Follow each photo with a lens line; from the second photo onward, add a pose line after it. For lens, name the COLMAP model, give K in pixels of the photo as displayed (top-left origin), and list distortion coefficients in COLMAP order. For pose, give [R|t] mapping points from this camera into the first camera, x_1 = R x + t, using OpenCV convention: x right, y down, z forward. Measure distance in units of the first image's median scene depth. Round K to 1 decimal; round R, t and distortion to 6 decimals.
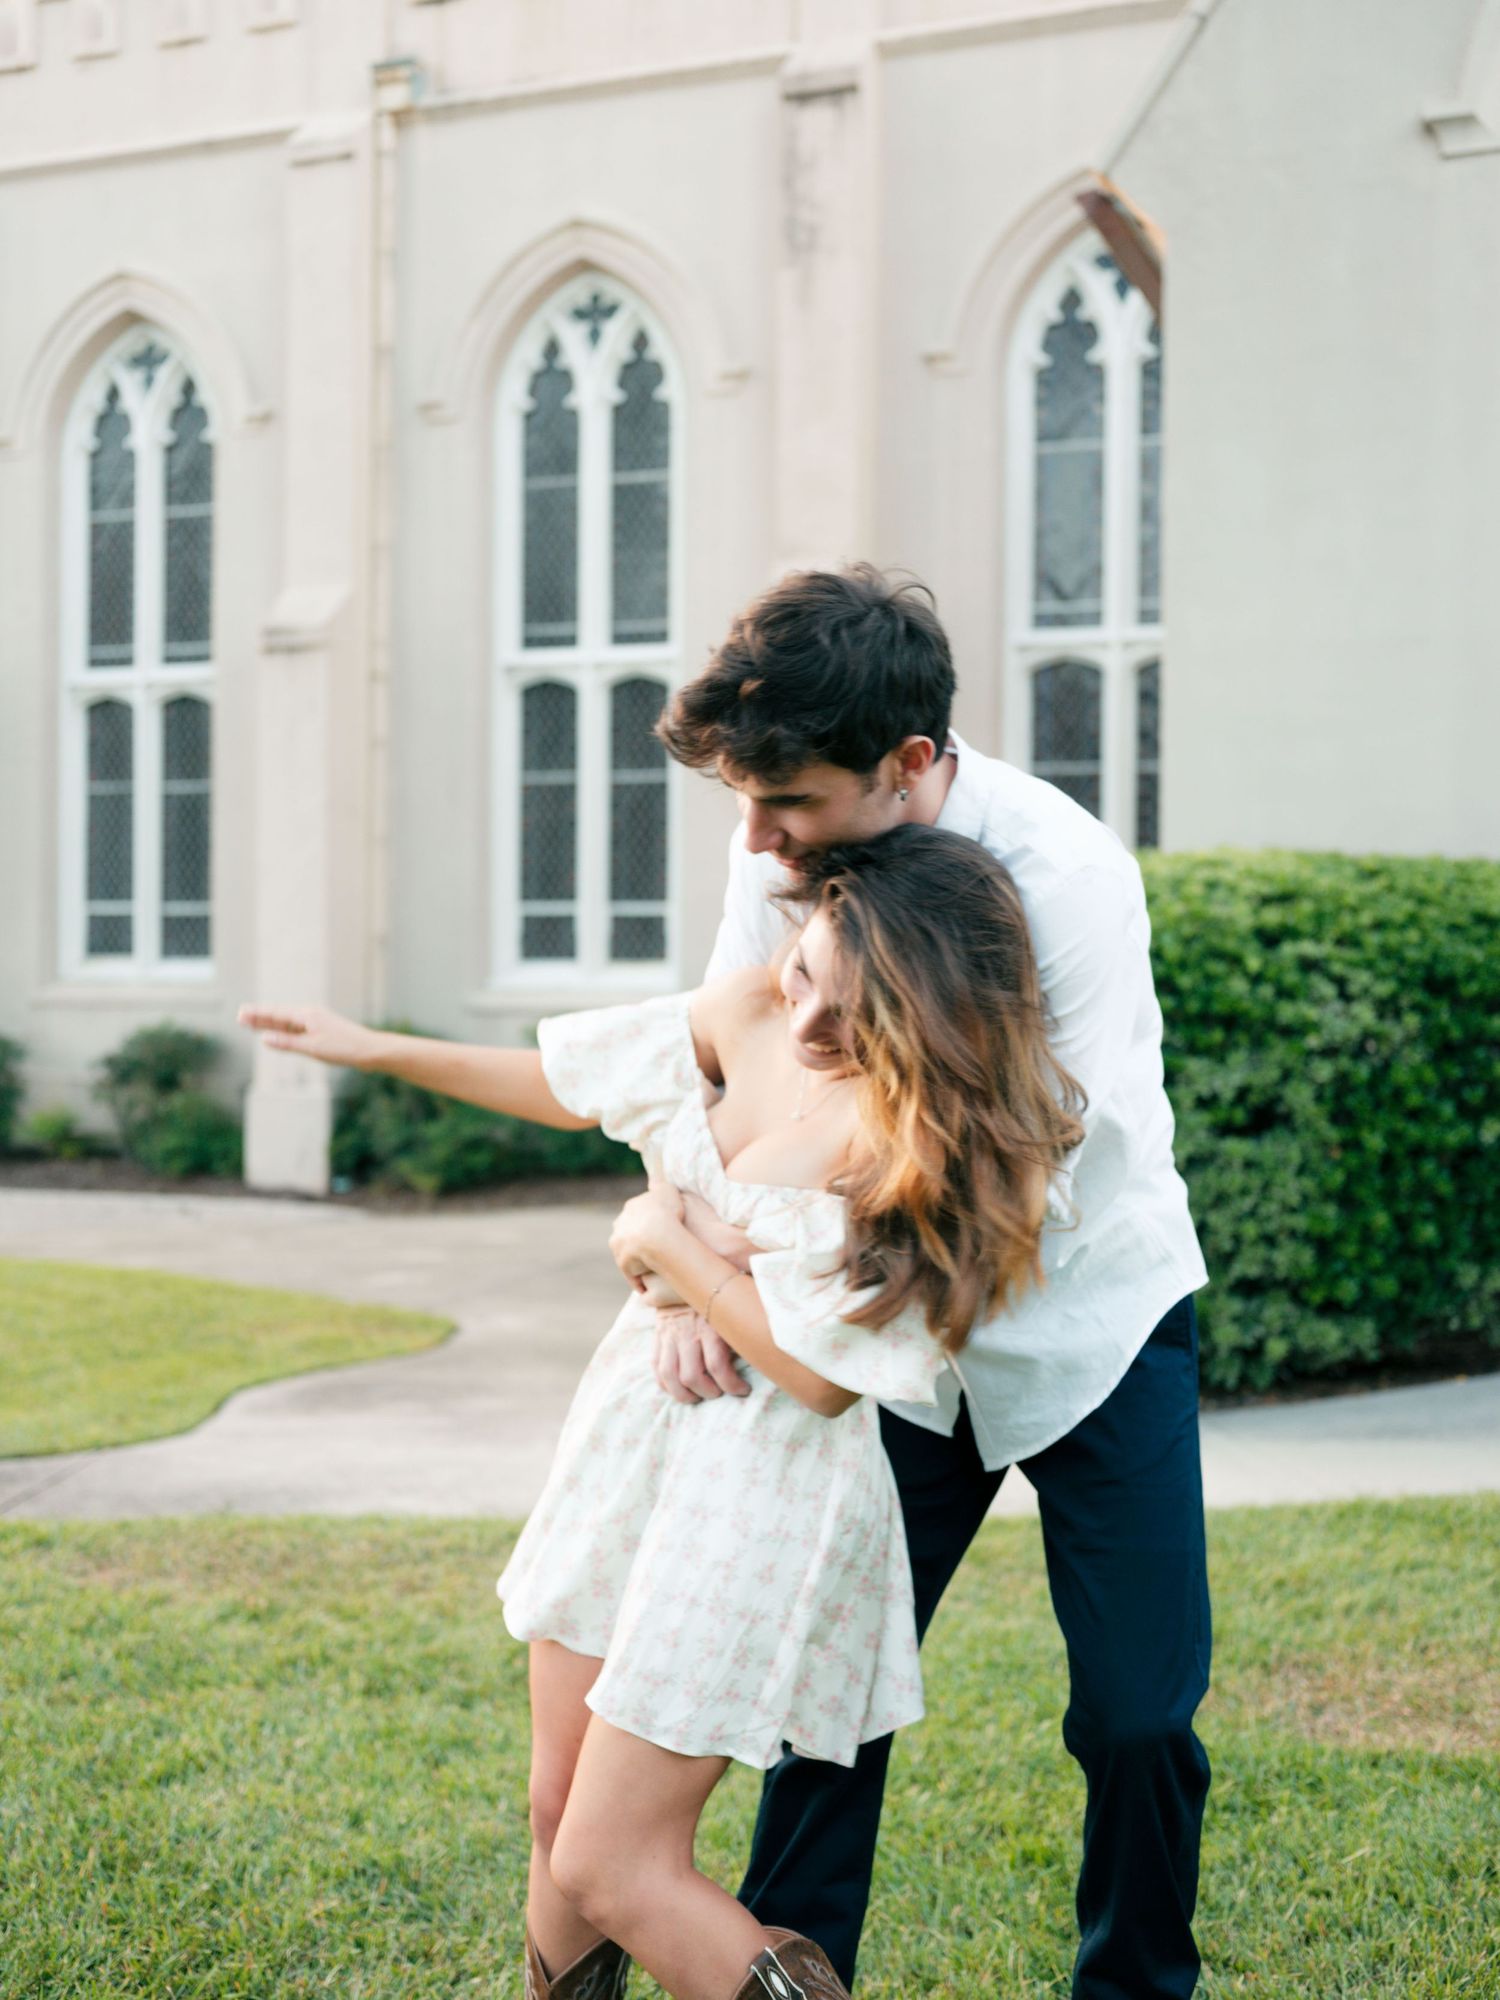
lens RADIAL K [[2269.4, 0, 733.4], [0, 2269.4, 986.6], [0, 0, 1]] dist [-0.020224, 0.000000]
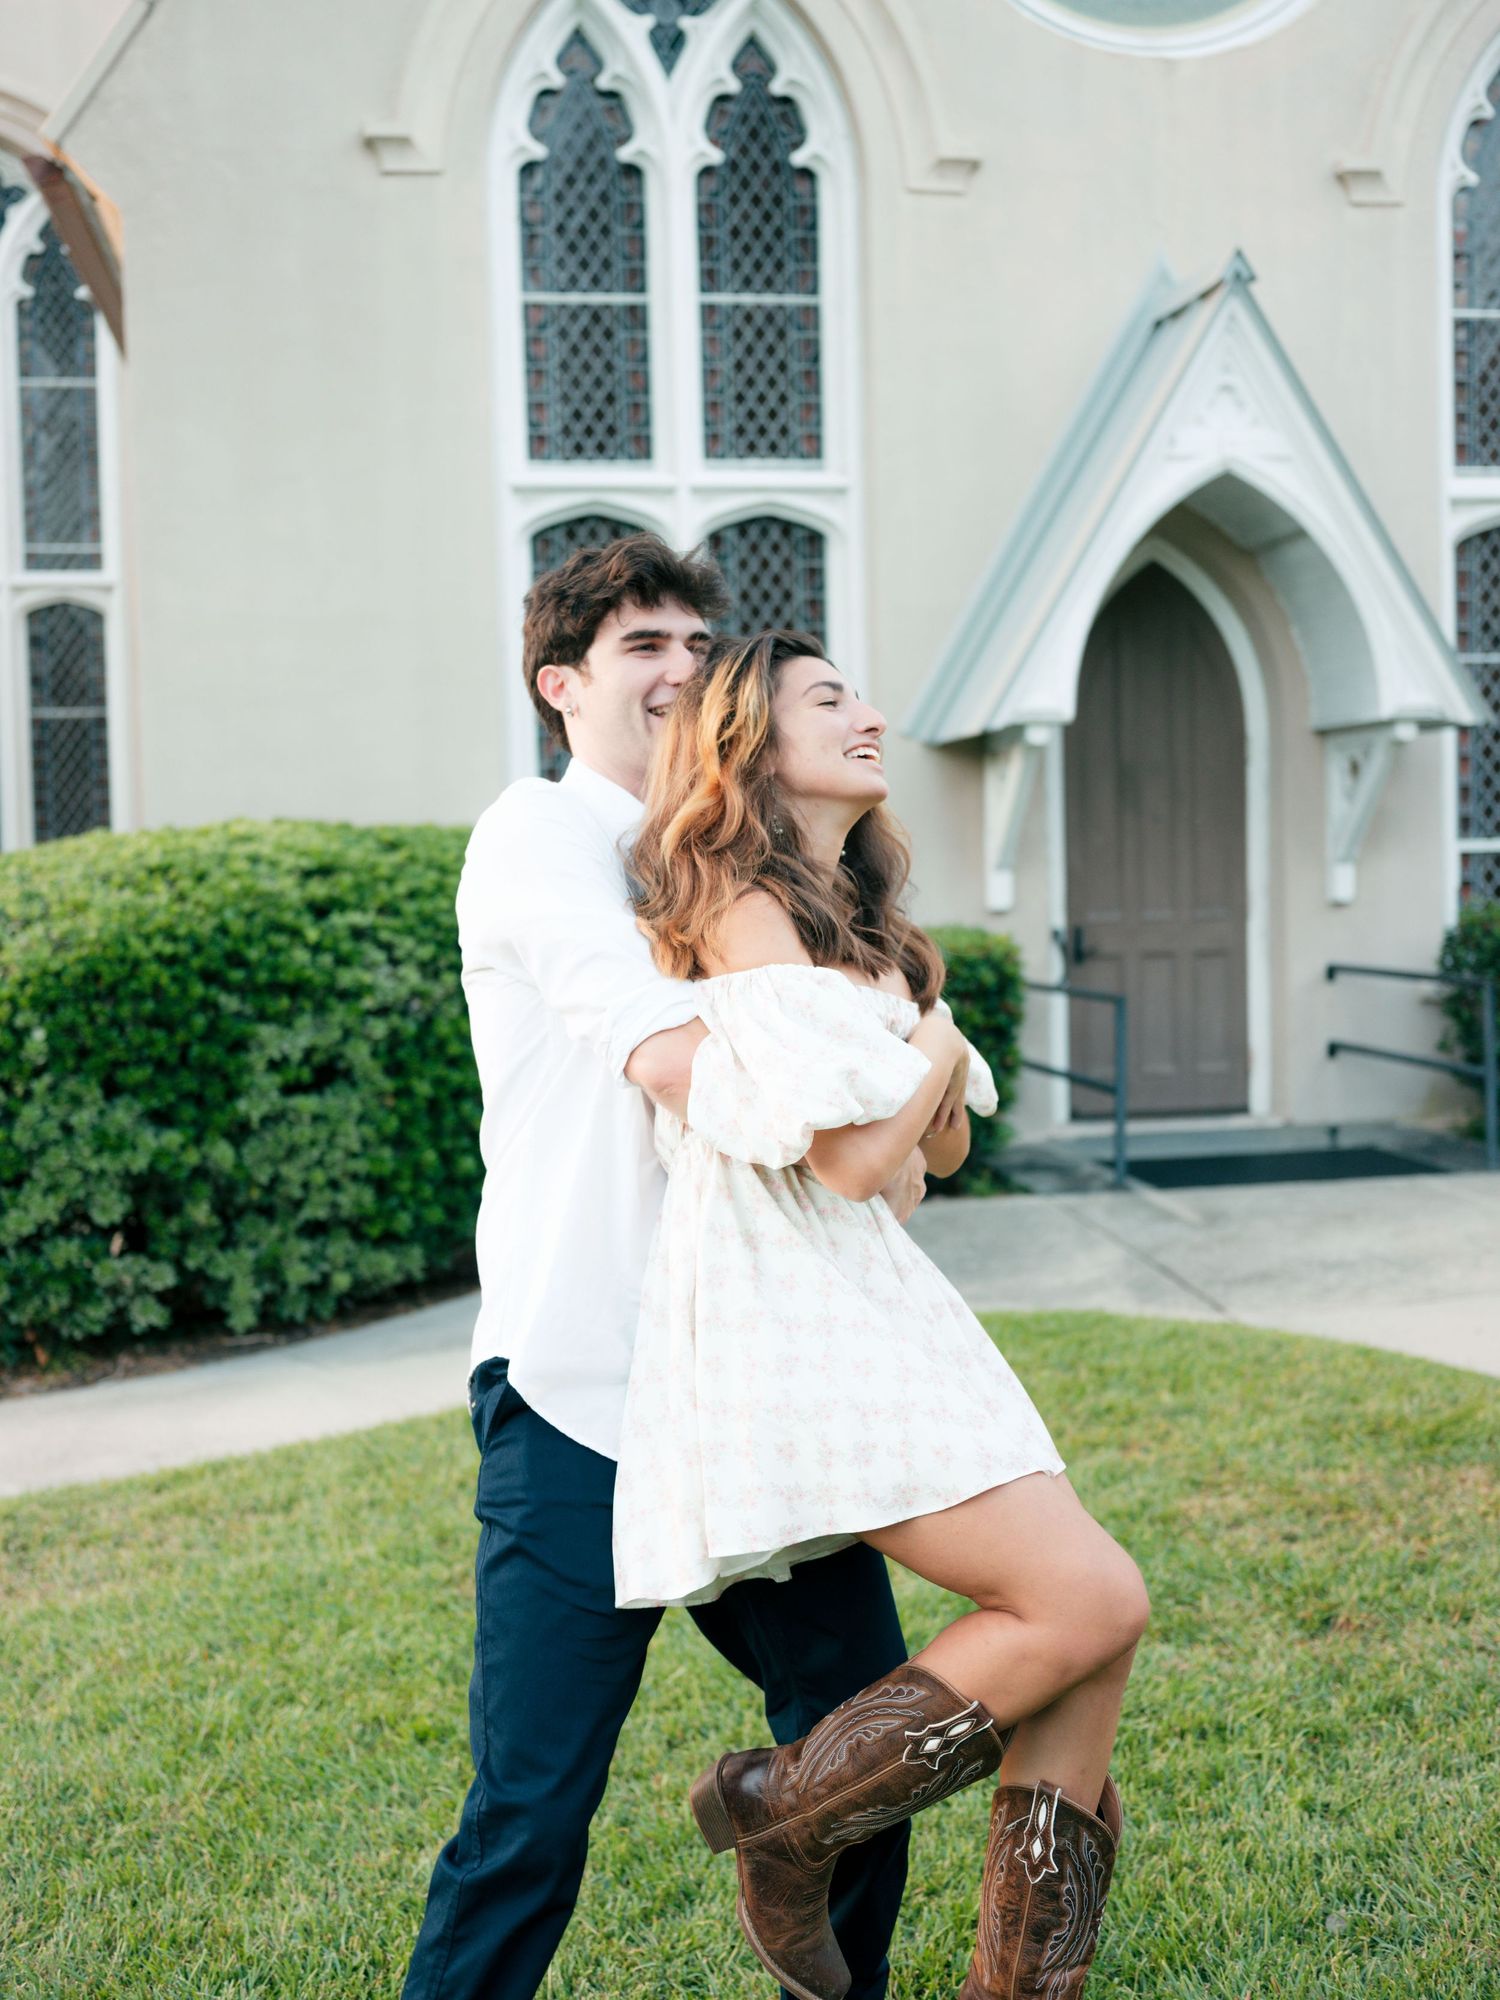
lens RADIAL K [[2269.4, 0, 750.2], [0, 2269.4, 1033.1], [0, 0, 1]] dist [-0.020224, 0.000000]
pose [[0.865832, -0.064566, 0.496150, -0.090069], [0.035695, 0.997083, 0.067464, -0.019744], [-0.499059, -0.040702, 0.865612, -0.035756]]
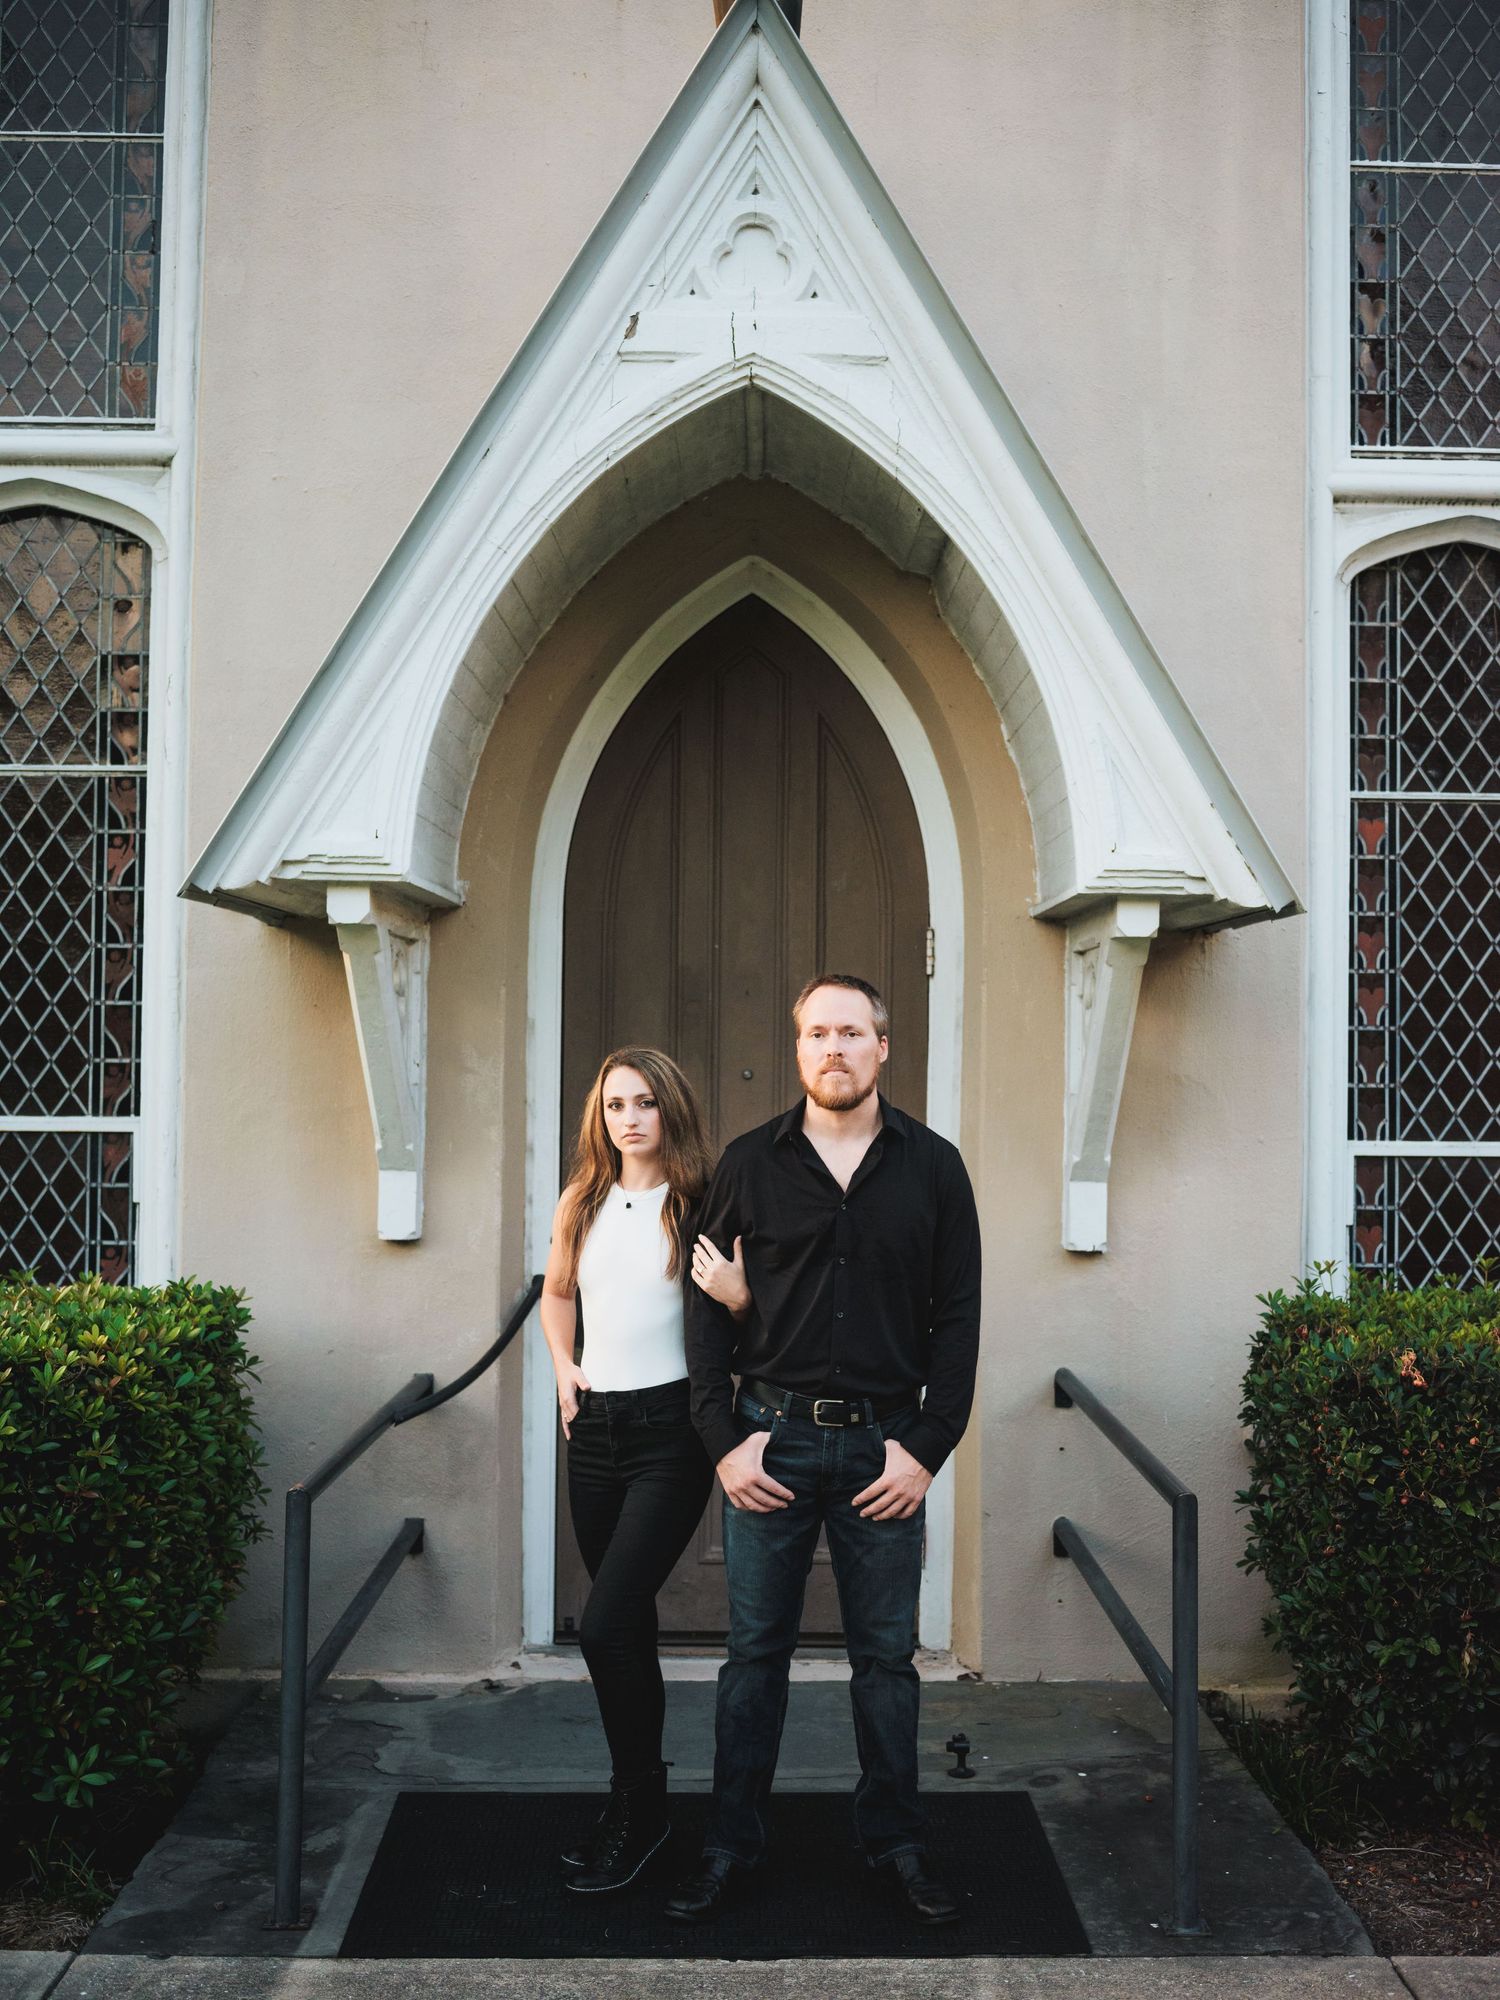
lens RADIAL K [[2269.4, 0, 745.9], [0, 2269.4, 998.7], [0, 0, 1]] dist [-0.020224, 0.000000]
pose [[0.933940, 0.019354, 0.356904, 0.396038], [-0.006776, 0.999312, -0.036456, -0.039034], [-0.357364, 0.031629, 0.933429, 0.257053]]
